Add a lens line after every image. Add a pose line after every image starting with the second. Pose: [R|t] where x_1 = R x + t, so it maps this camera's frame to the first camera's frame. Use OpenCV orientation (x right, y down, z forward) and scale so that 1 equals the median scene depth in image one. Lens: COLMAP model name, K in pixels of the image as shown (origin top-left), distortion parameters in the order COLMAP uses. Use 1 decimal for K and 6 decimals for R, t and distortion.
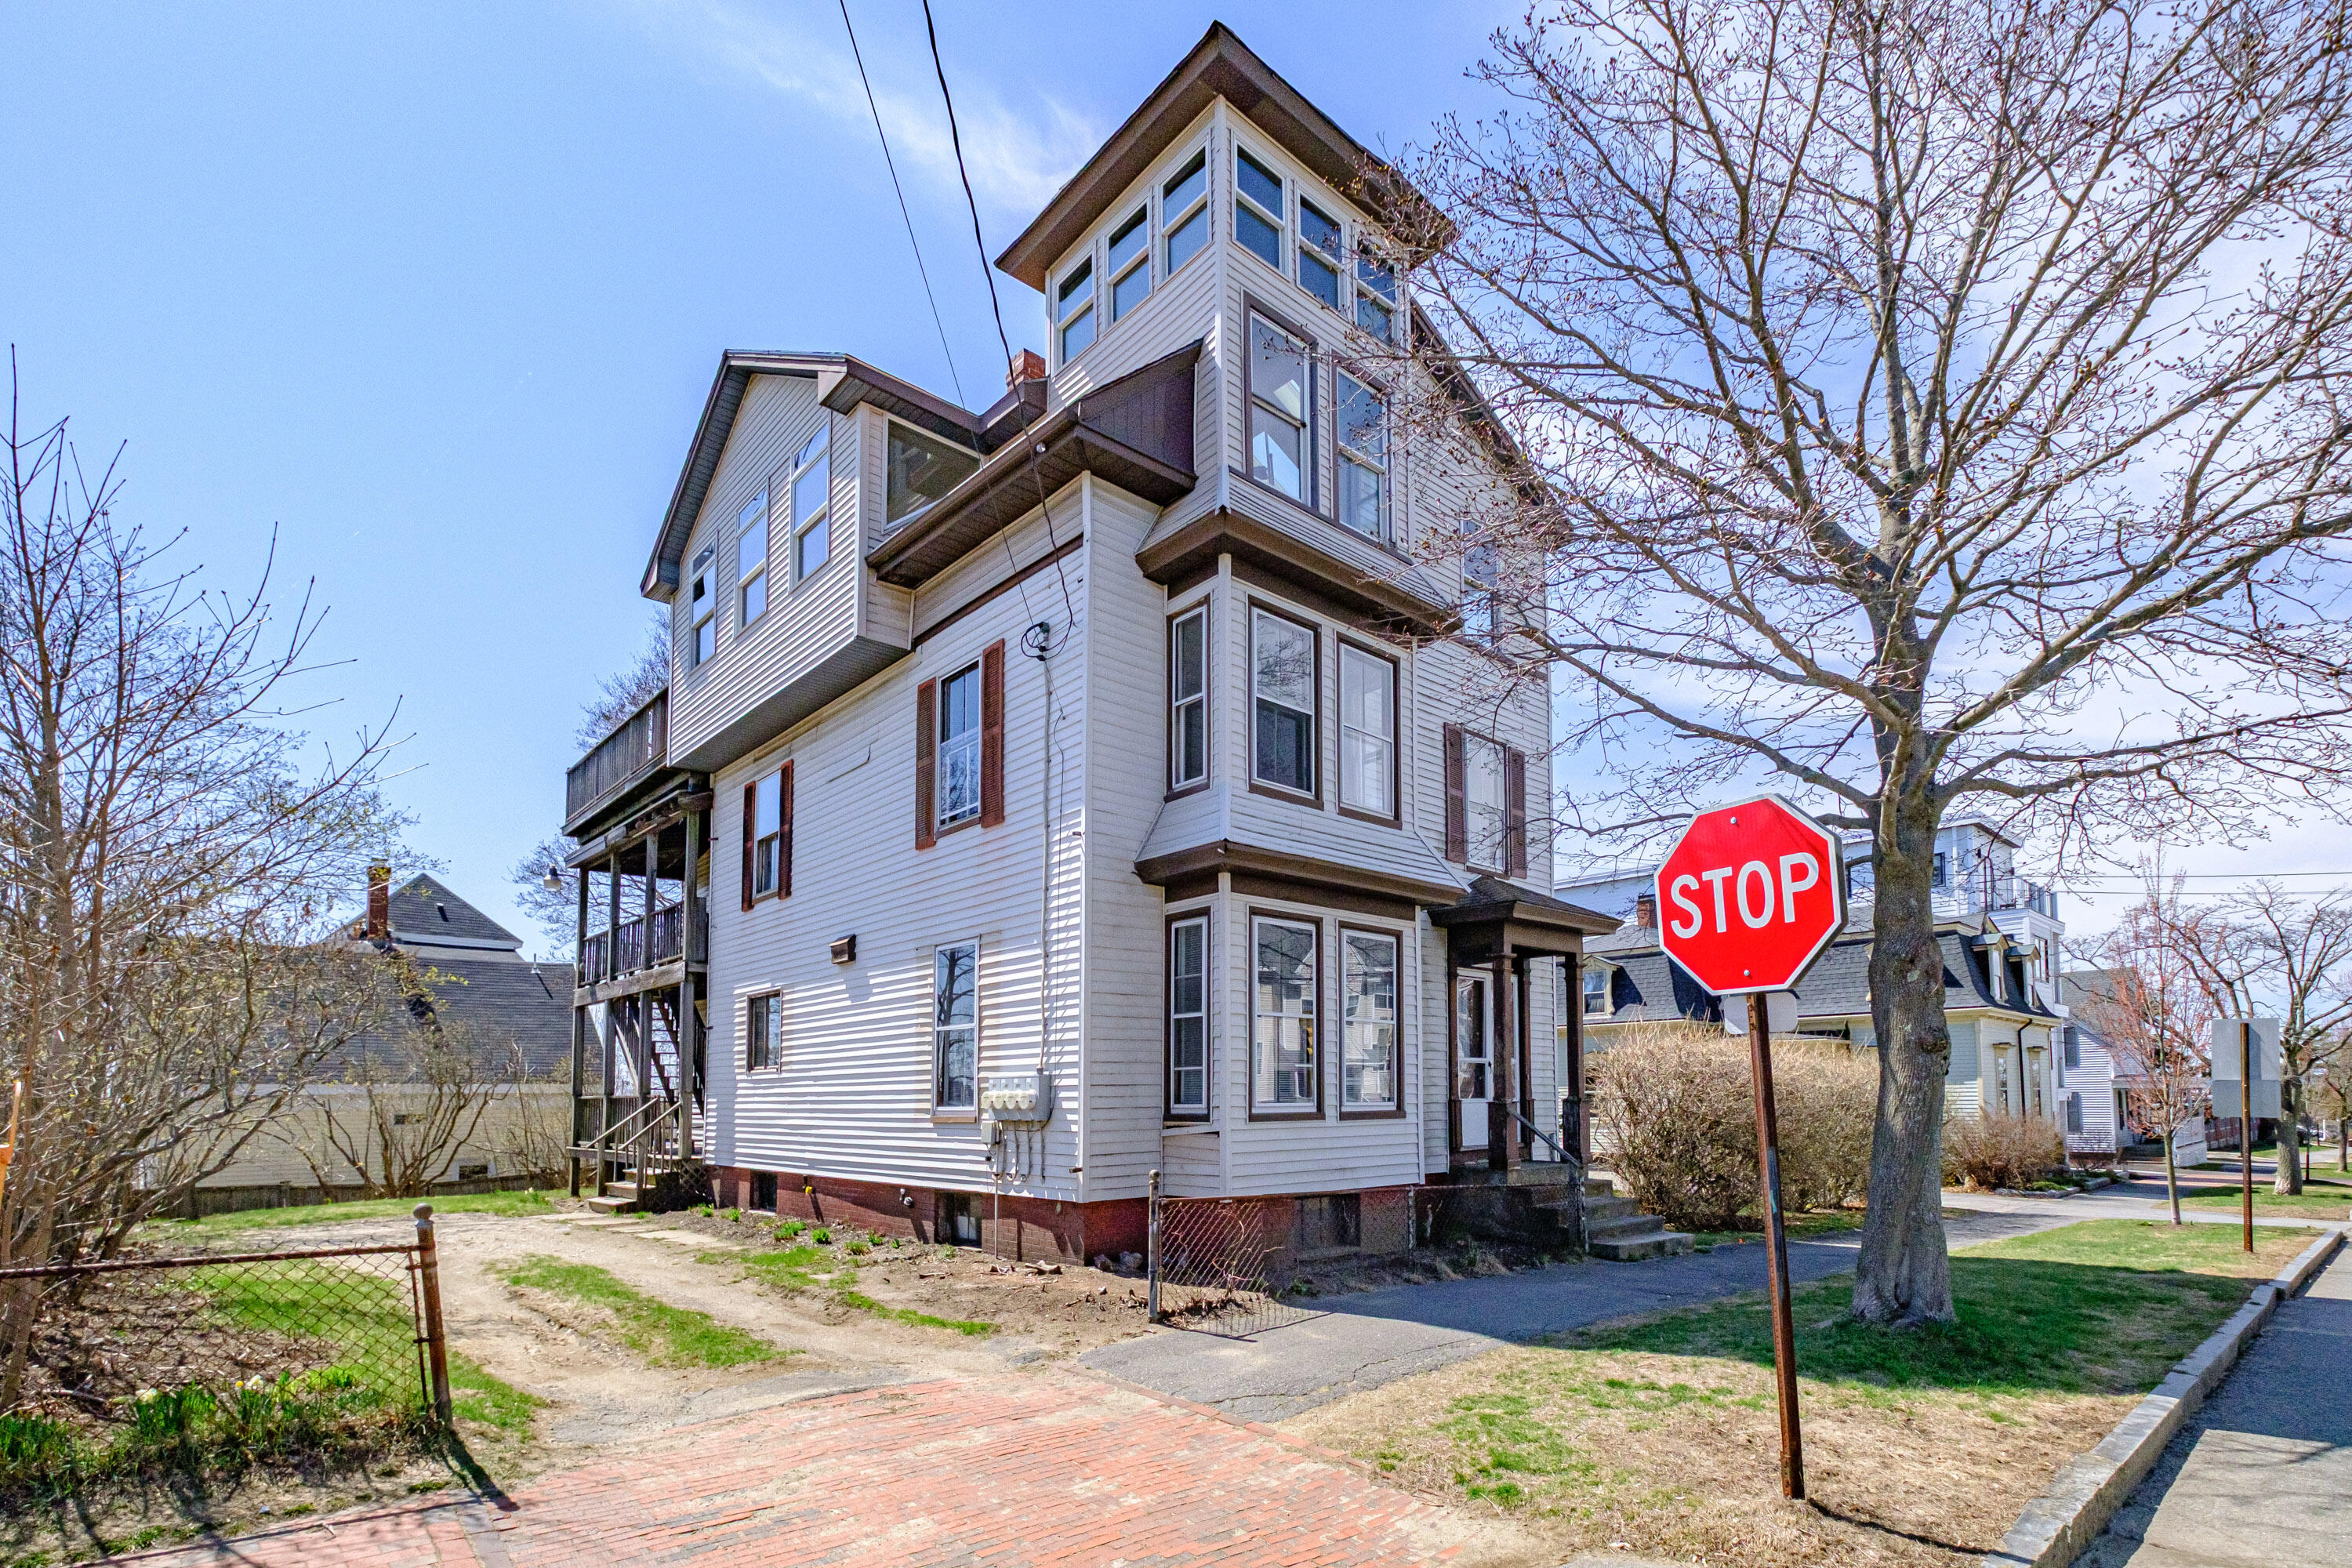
lens RADIAL K [[2458.5, 0, 1532.5], [0, 2458.5, 851.7], [0, 0, 1]] dist [0.013165, 0.005571]
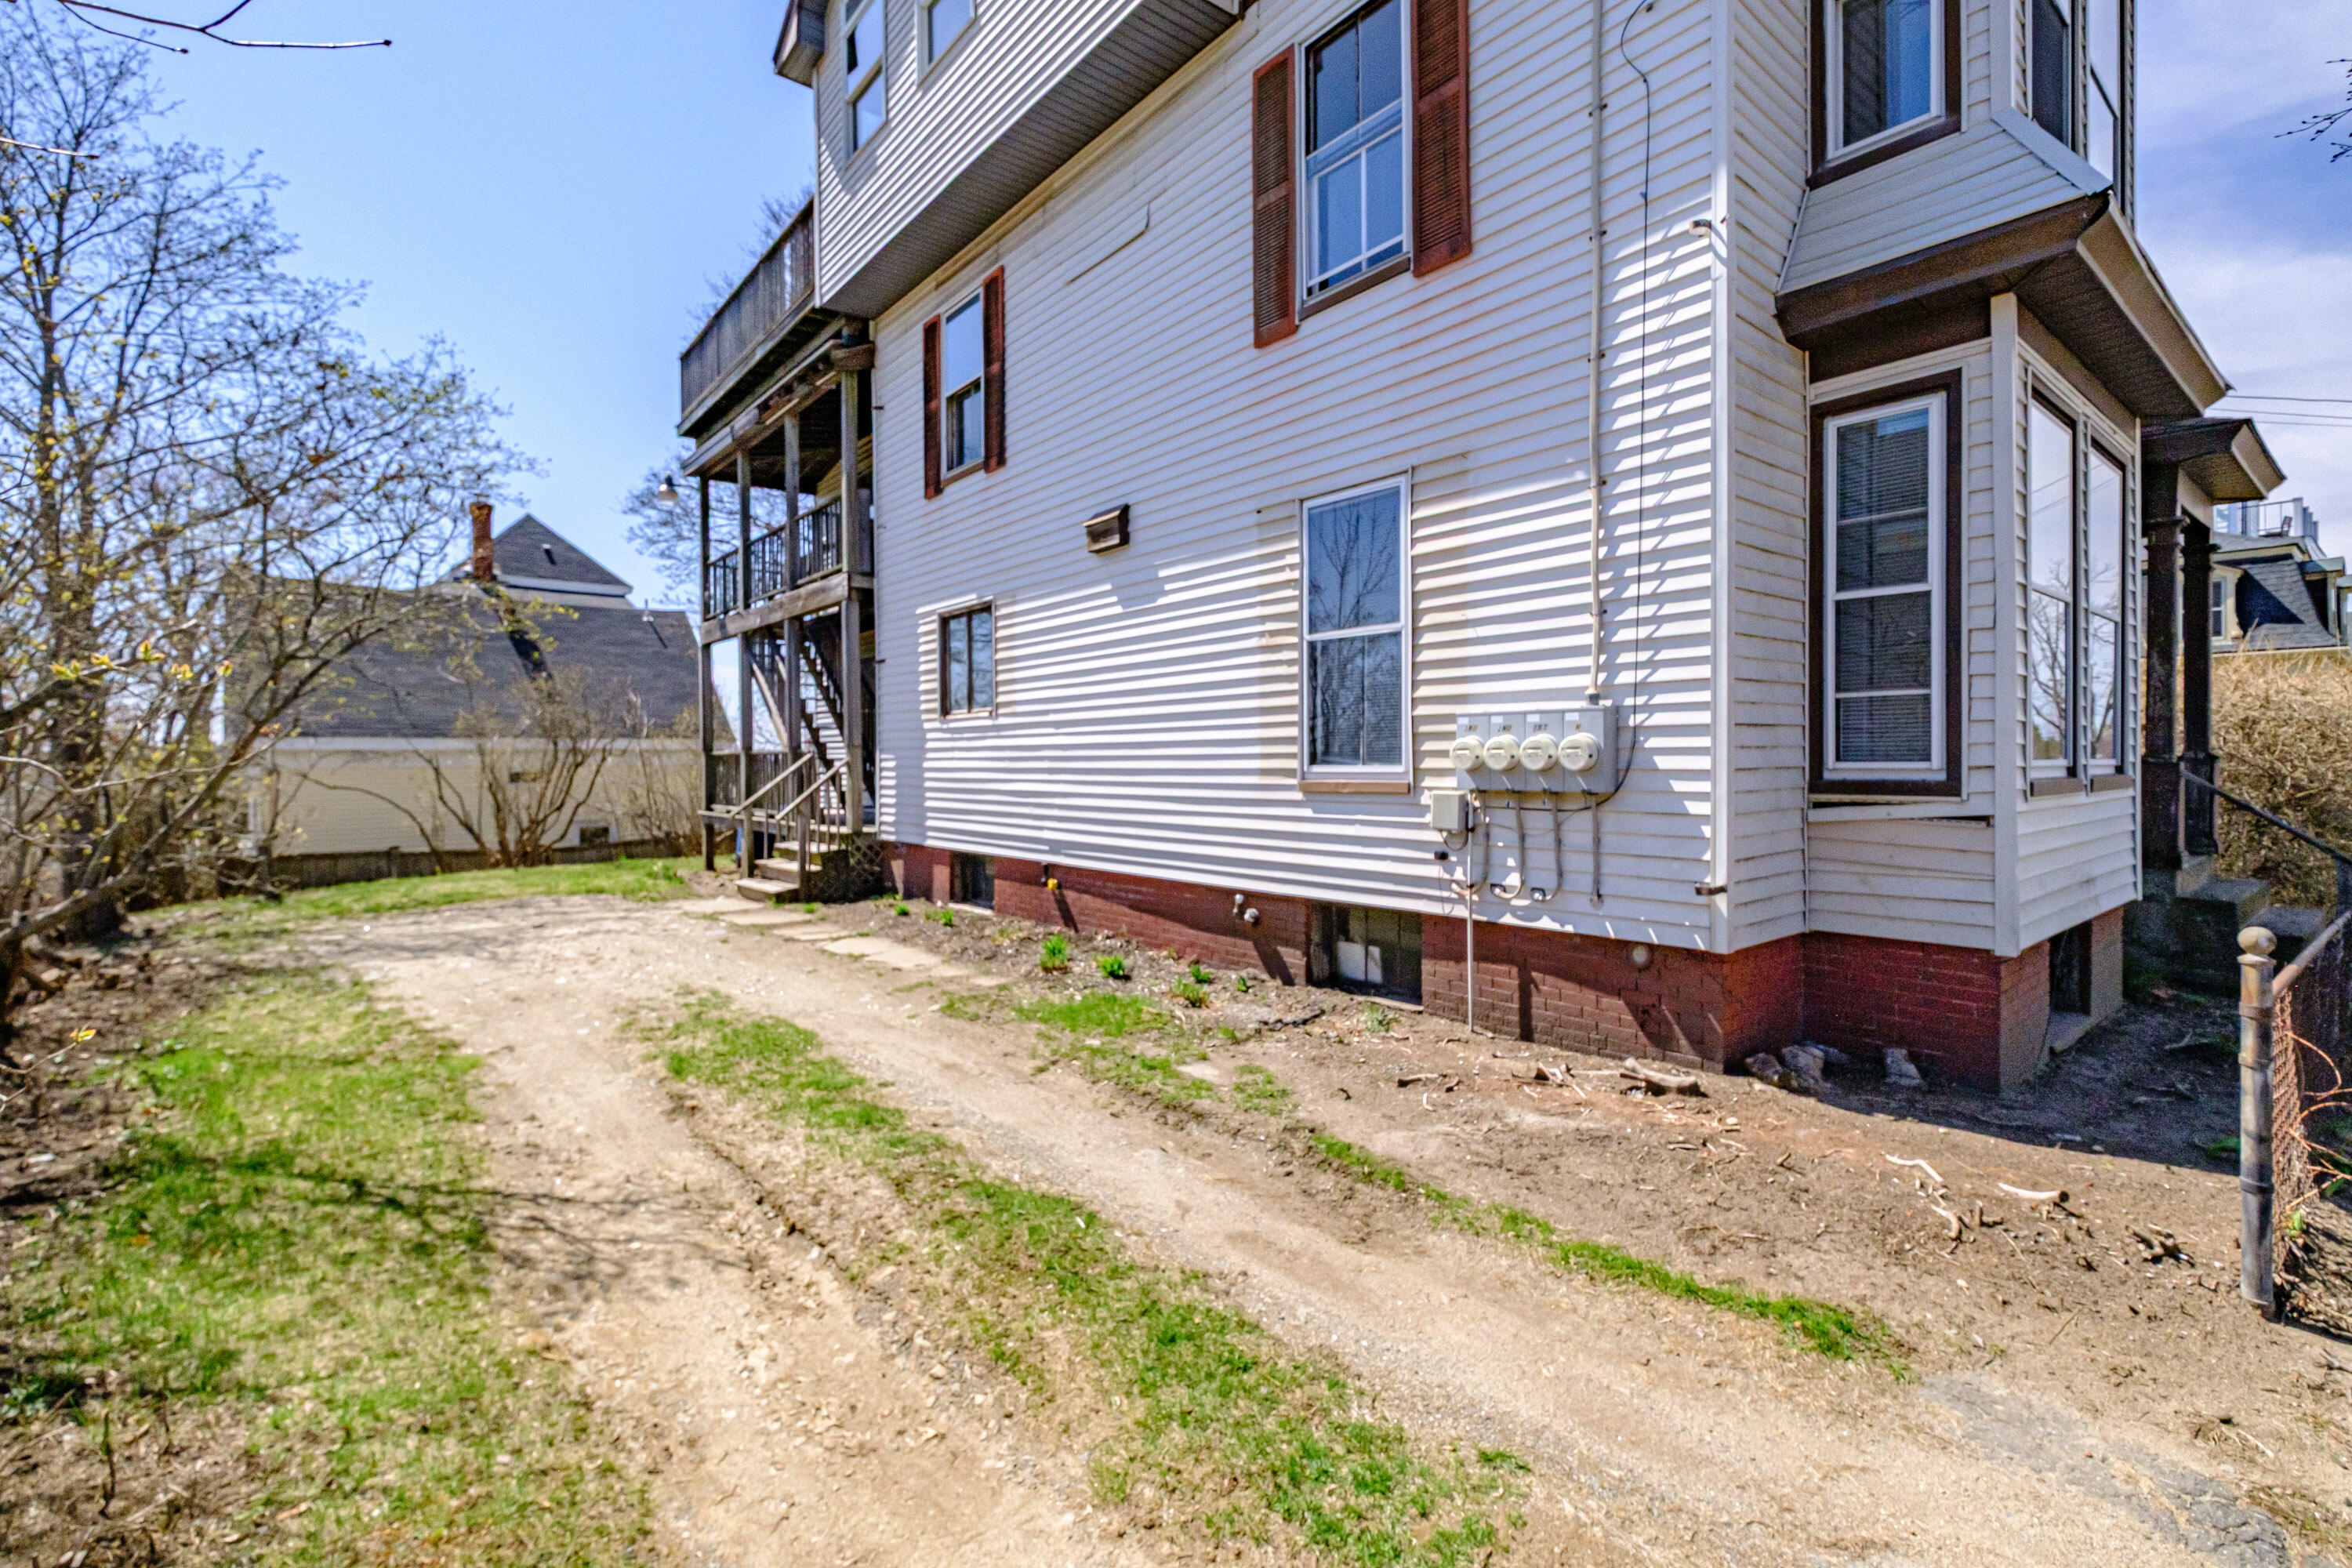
lens RADIAL K [[2362.2, 0, 1172.4], [0, 2362.2, 841.8], [0, 0, 1]] dist [0.020079, 0.007671]
pose [[0.986753, 0.008620, -0.161999, -0.179343], [0.013196, 0.991014, 0.133107, 0.043667], [0.161691, -0.133482, 0.977772, 0.417158]]
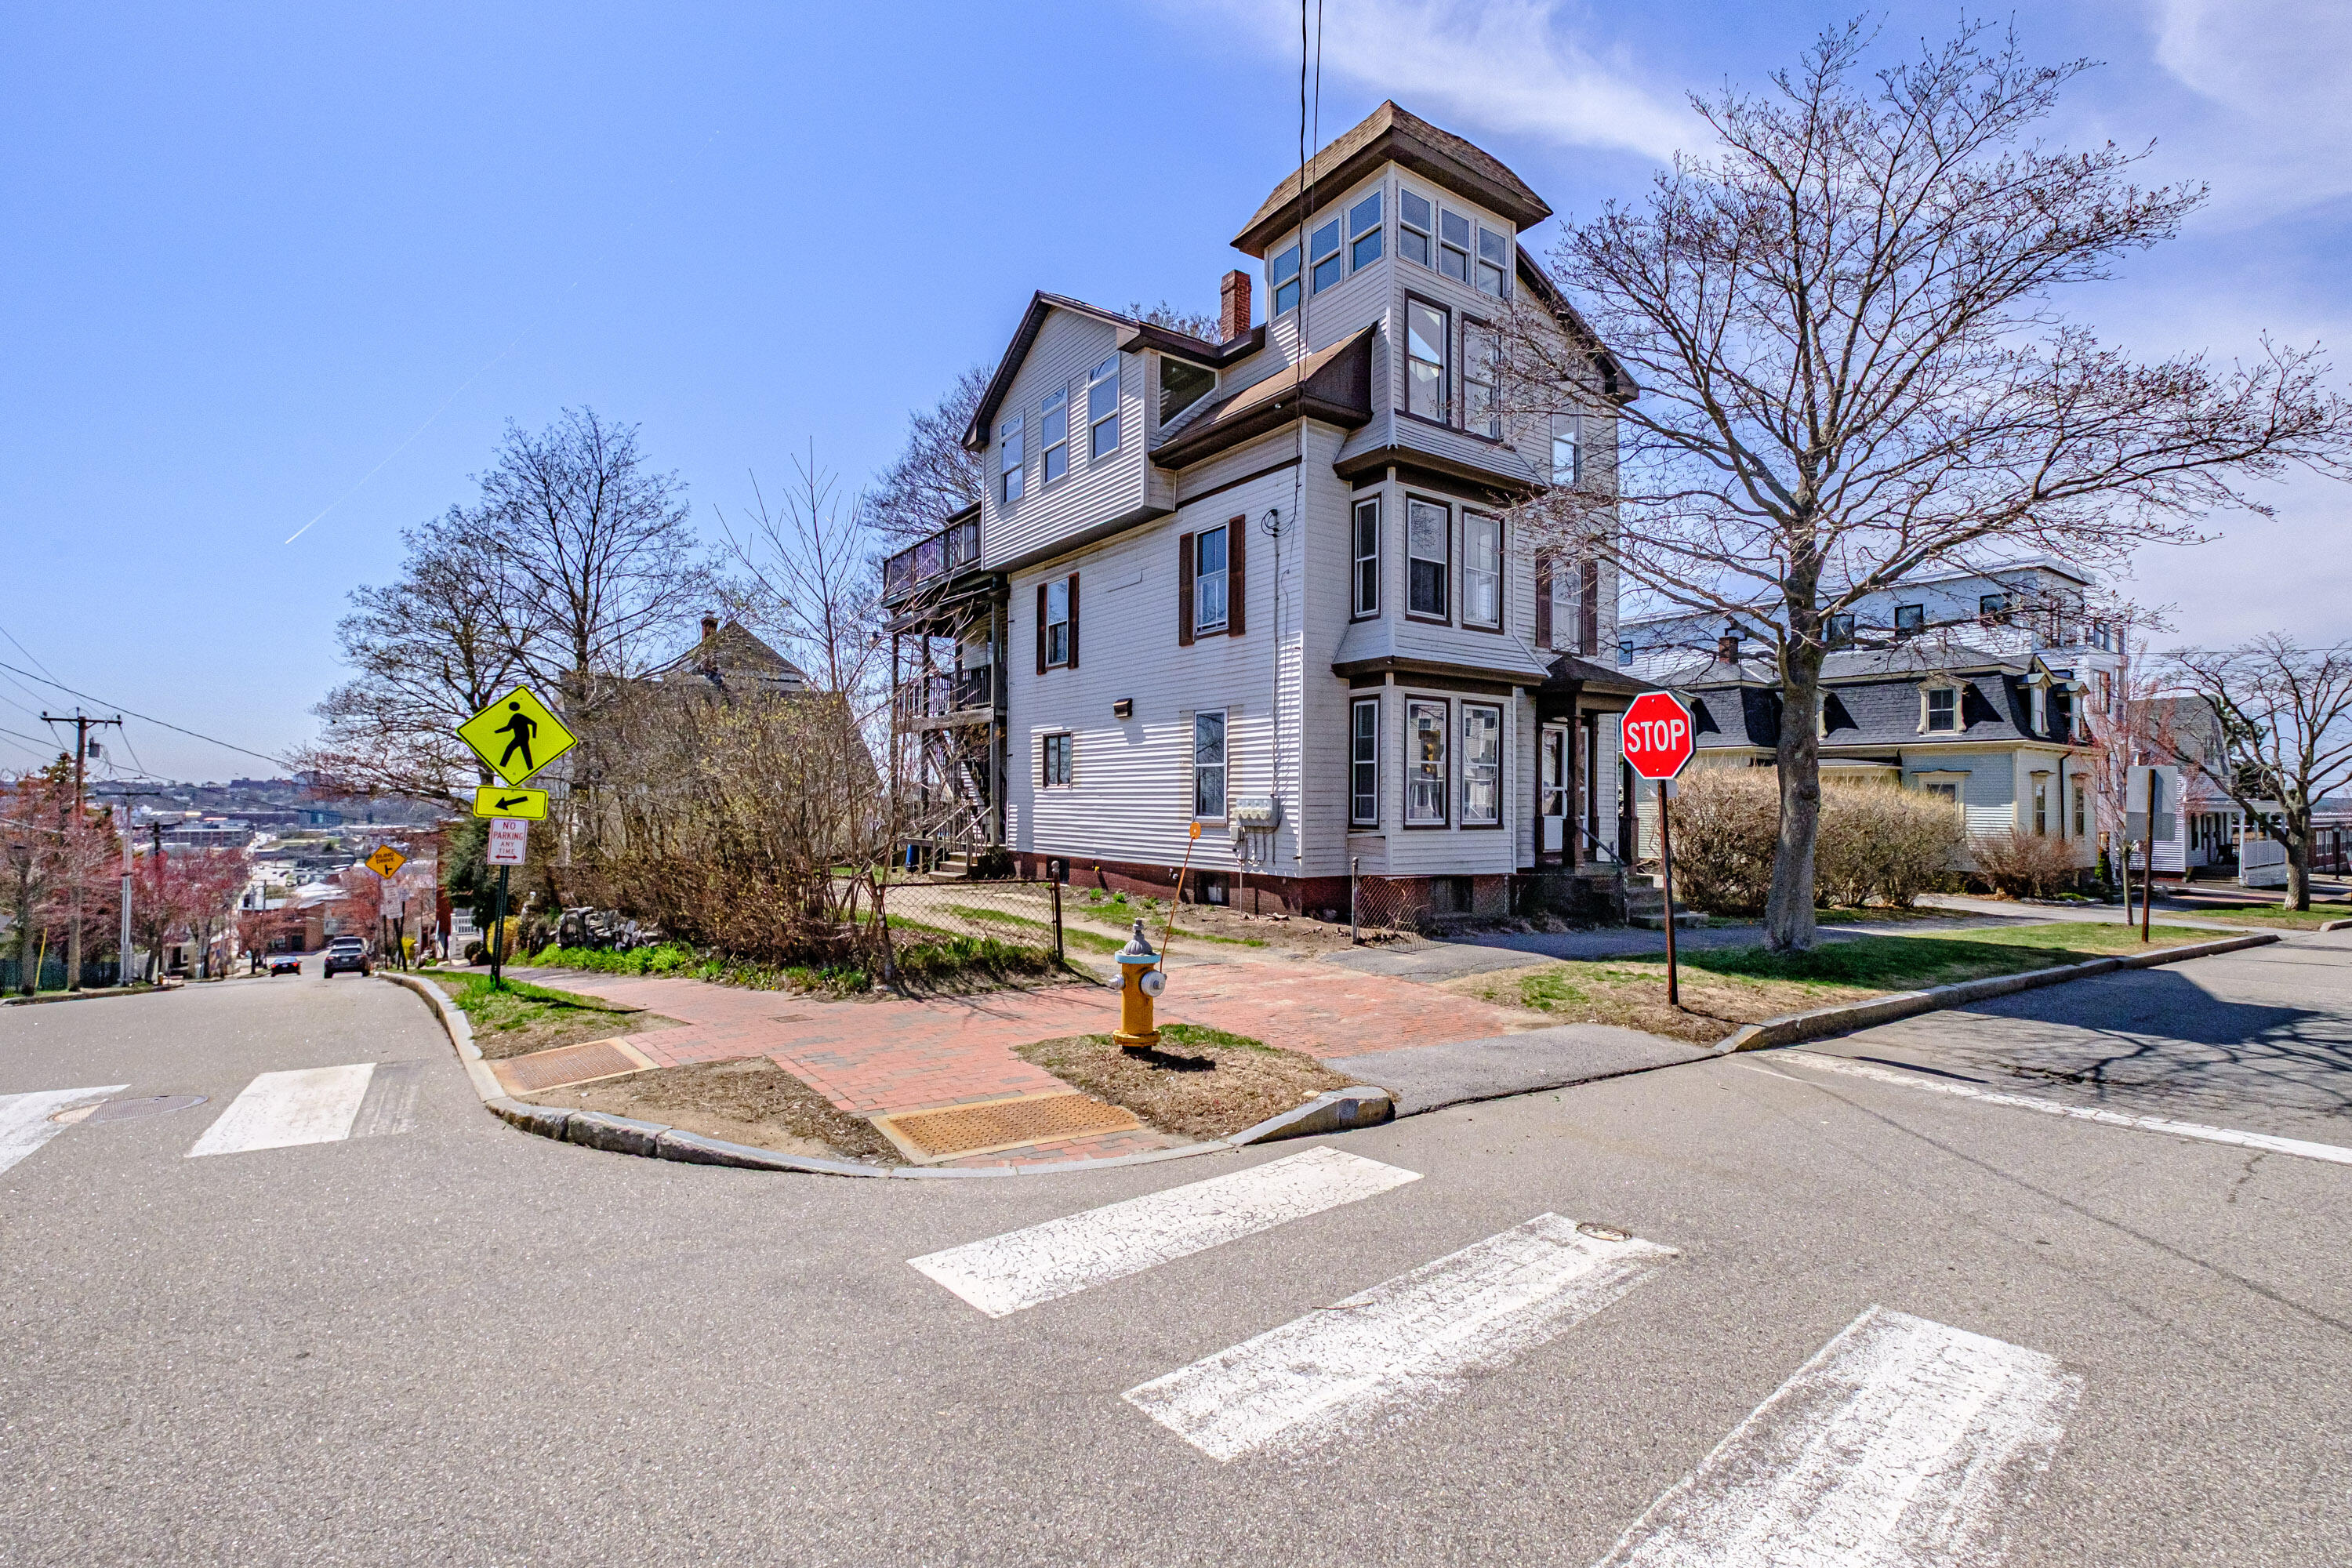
lens RADIAL K [[2362.2, 0, 1172.4], [0, 2362.2, 841.8], [0, 0, 1]] dist [0.020079, 0.007671]
pose [[0.981322, 0.020897, -0.191236, 0.025467], [0.001371, 0.993298, 0.115572, -0.050257], [0.192370, -0.113676, 0.974716, -0.438000]]
